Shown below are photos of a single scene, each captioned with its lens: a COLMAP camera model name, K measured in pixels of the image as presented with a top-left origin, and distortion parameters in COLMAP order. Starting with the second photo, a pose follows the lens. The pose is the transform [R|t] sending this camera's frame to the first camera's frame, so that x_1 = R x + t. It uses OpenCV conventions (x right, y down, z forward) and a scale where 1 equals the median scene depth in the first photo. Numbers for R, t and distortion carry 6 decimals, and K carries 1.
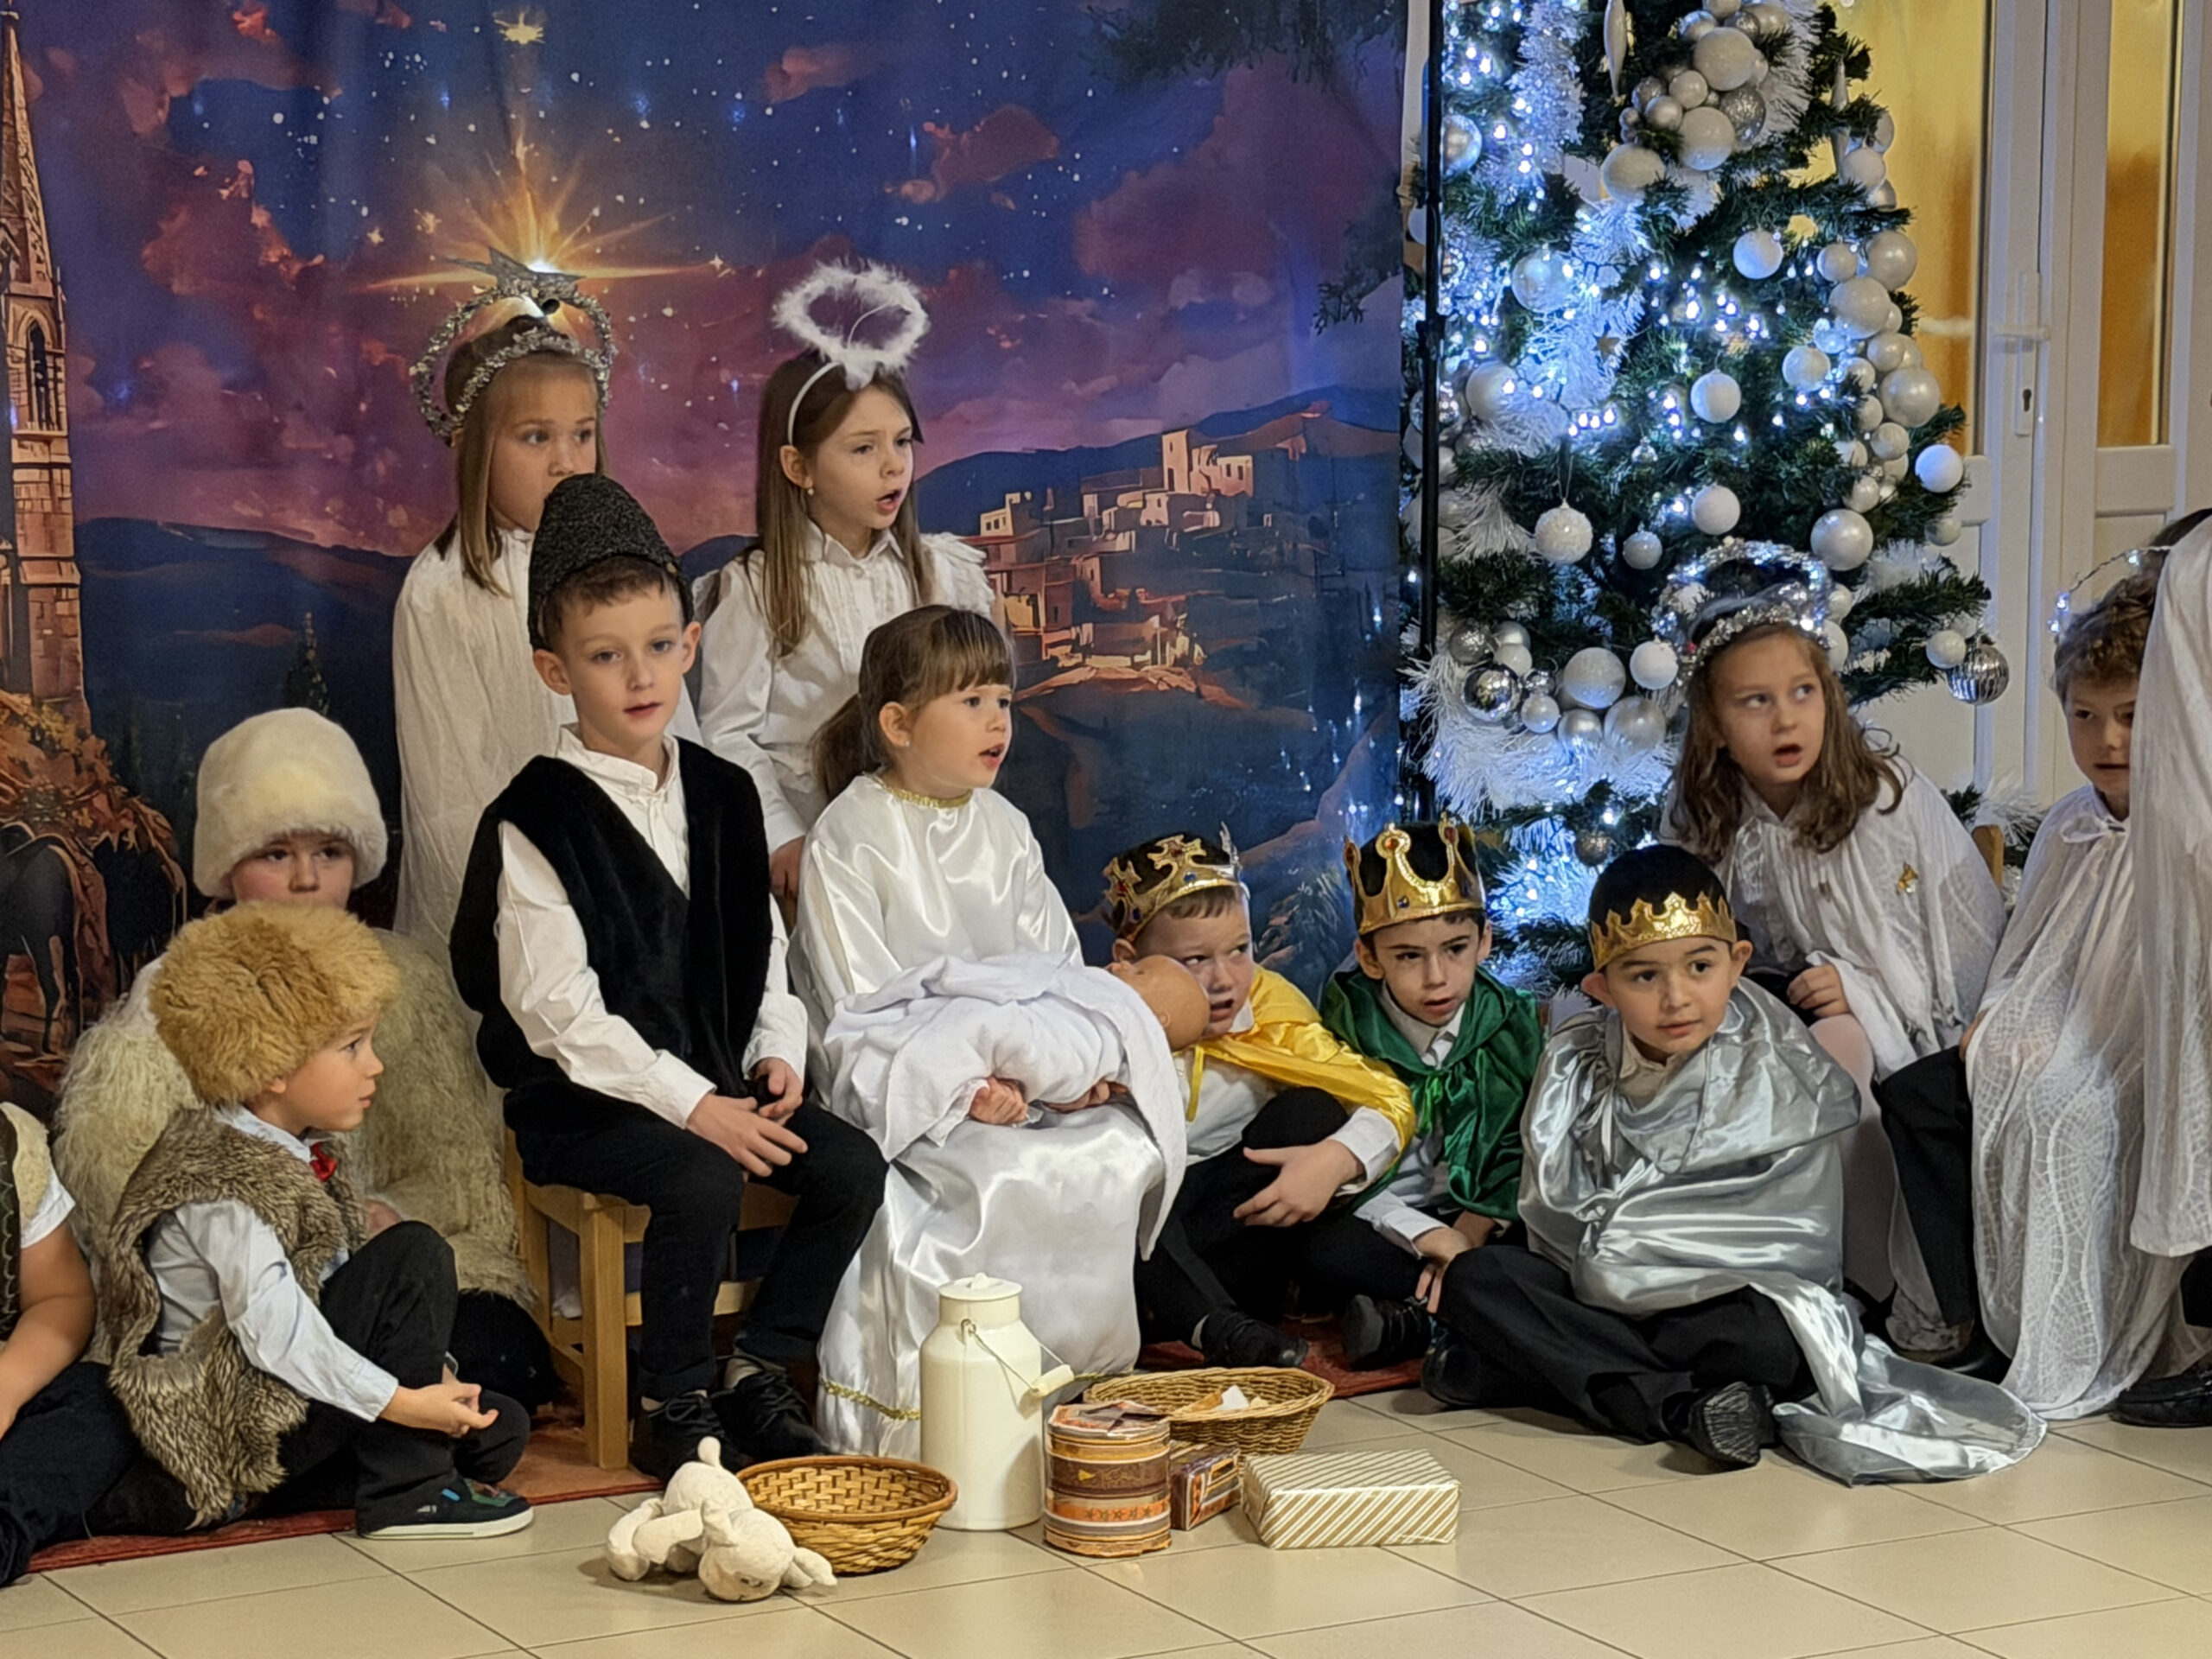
lens RADIAL K [[5880.2, 0, 1106.0], [0, 5880.2, 829.5], [0, 0, 1]] dist [0.050309, 0.596914]
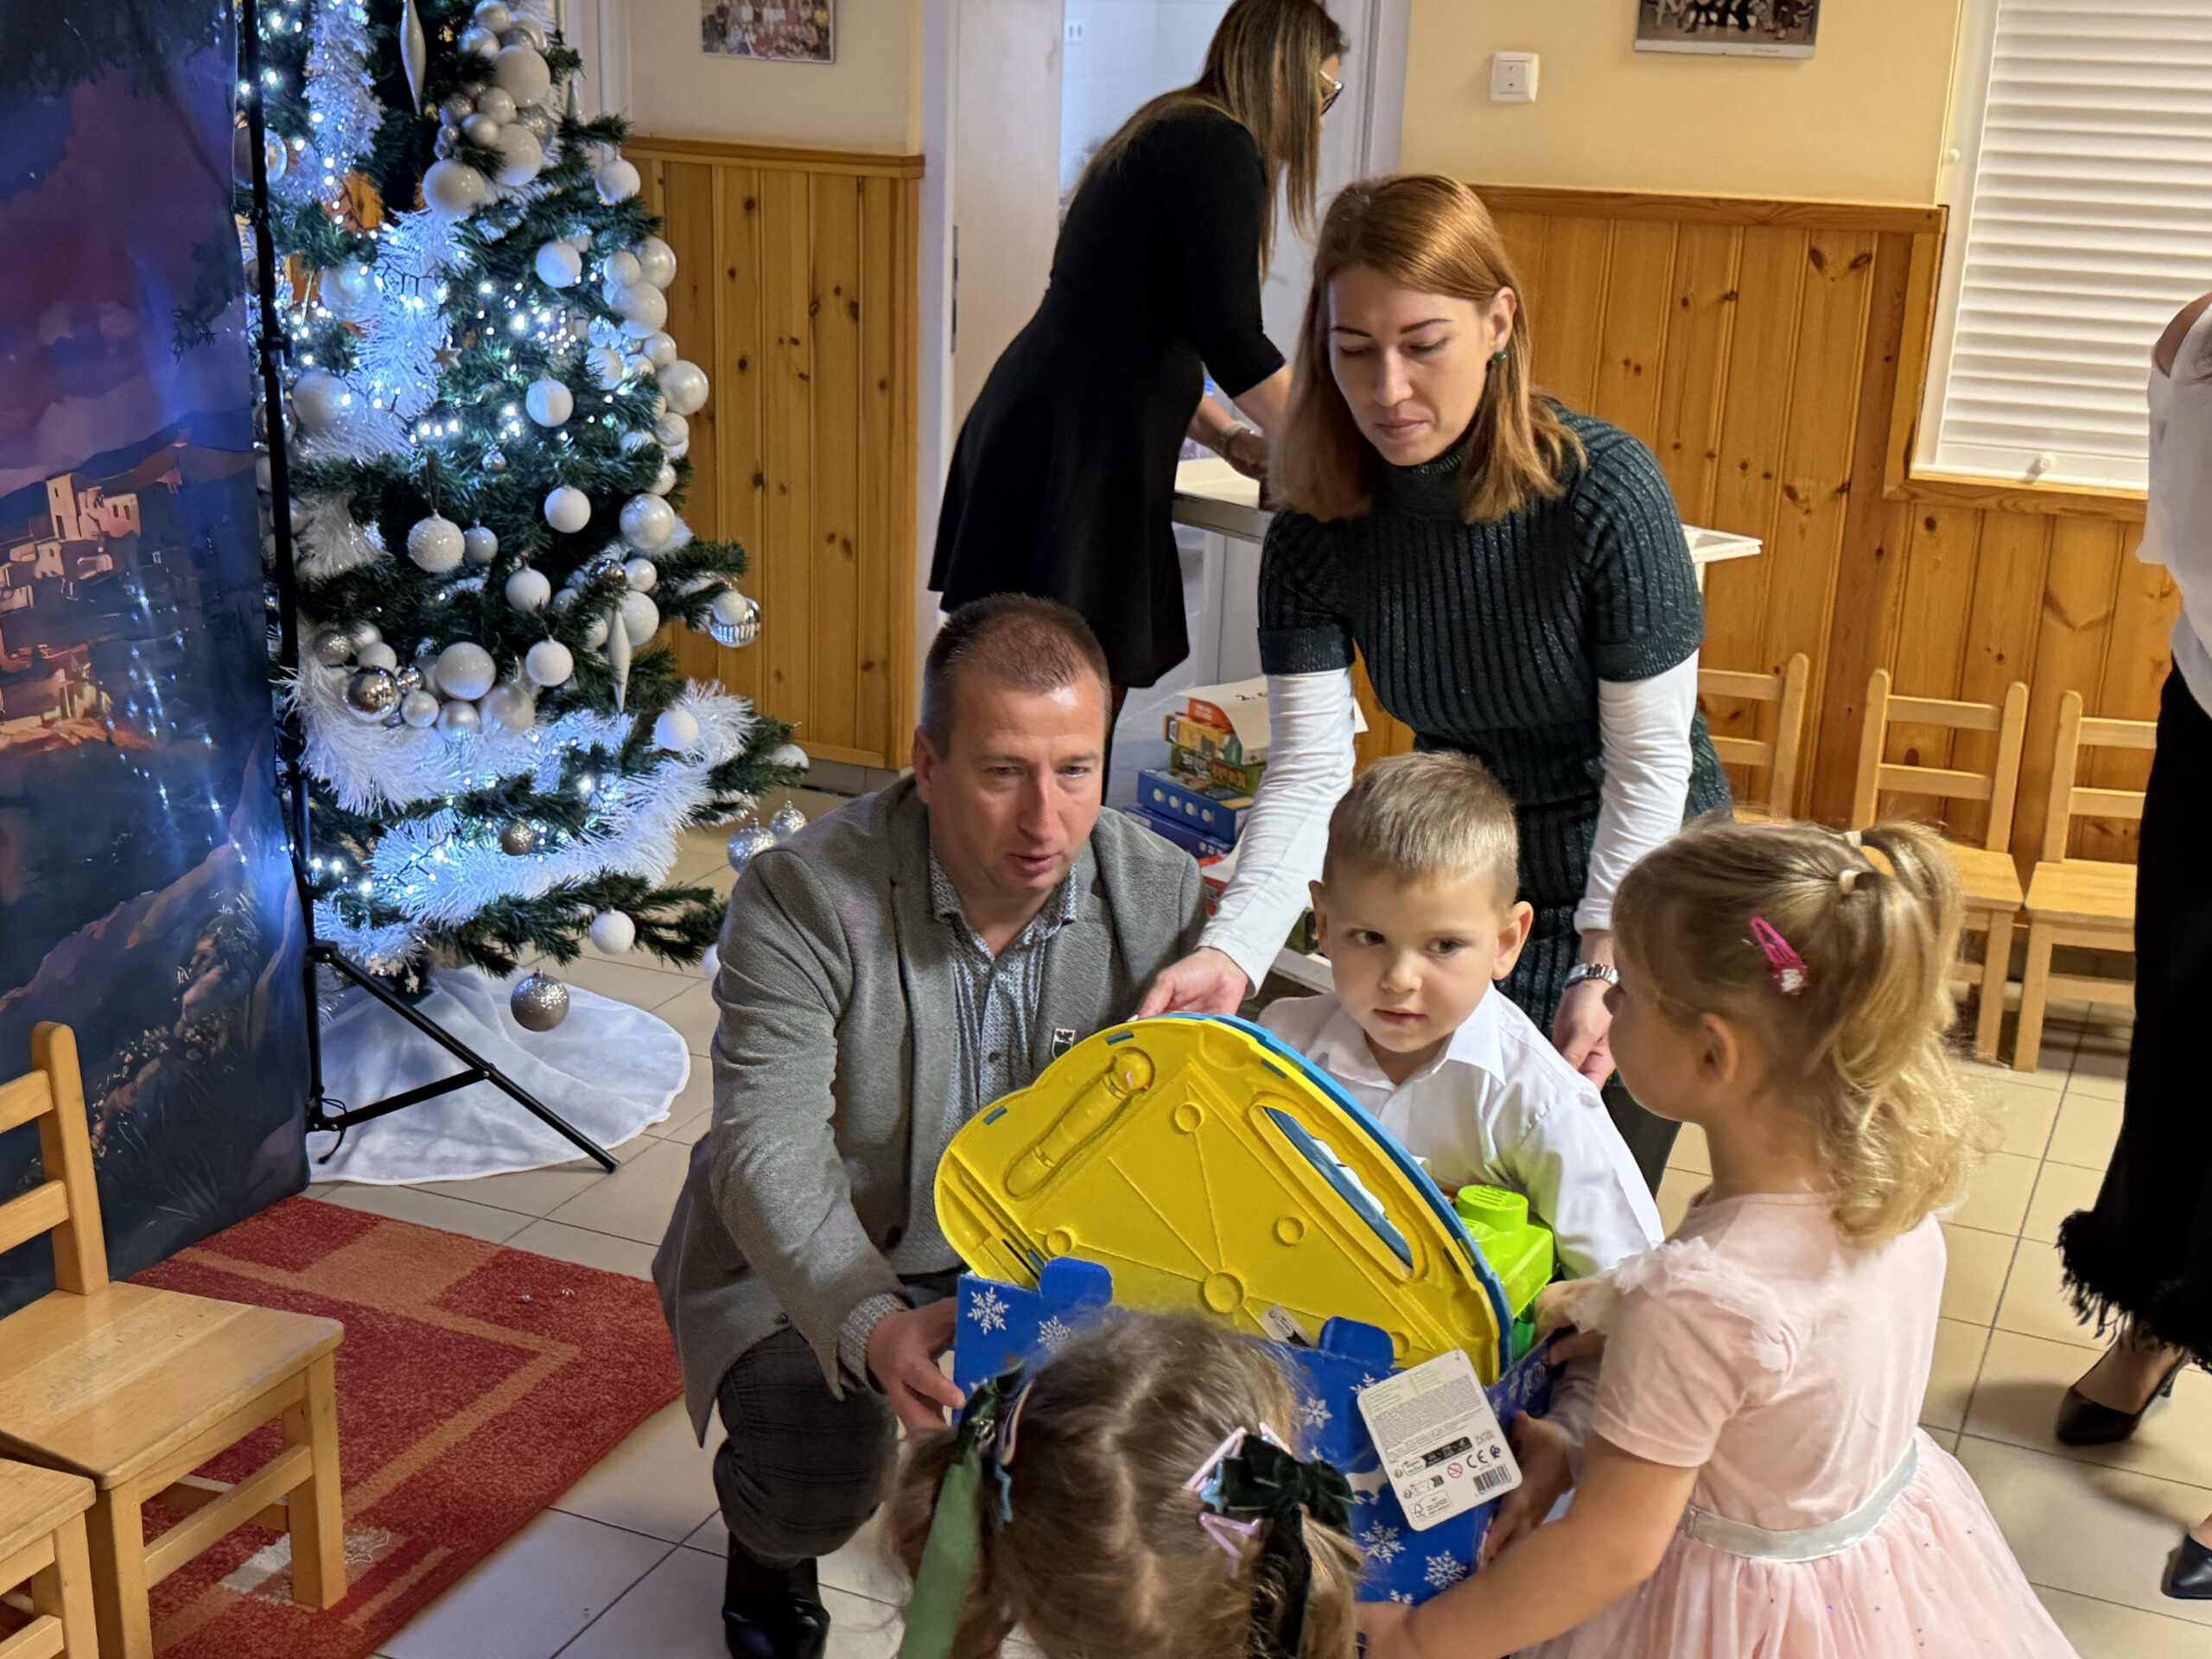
lens RADIAL K [[2728.7, 0, 1106.0], [0, 2728.7, 829.5], [0, 0, 1]] dist [0.229887, -0.508585]
pose [[0.804665, -0.151217, 0.574150, -0.118826], [0.055882, 0.982019, 0.180322, -0.082508], [-0.591094, -0.113015, 0.798646, 0.523813]]
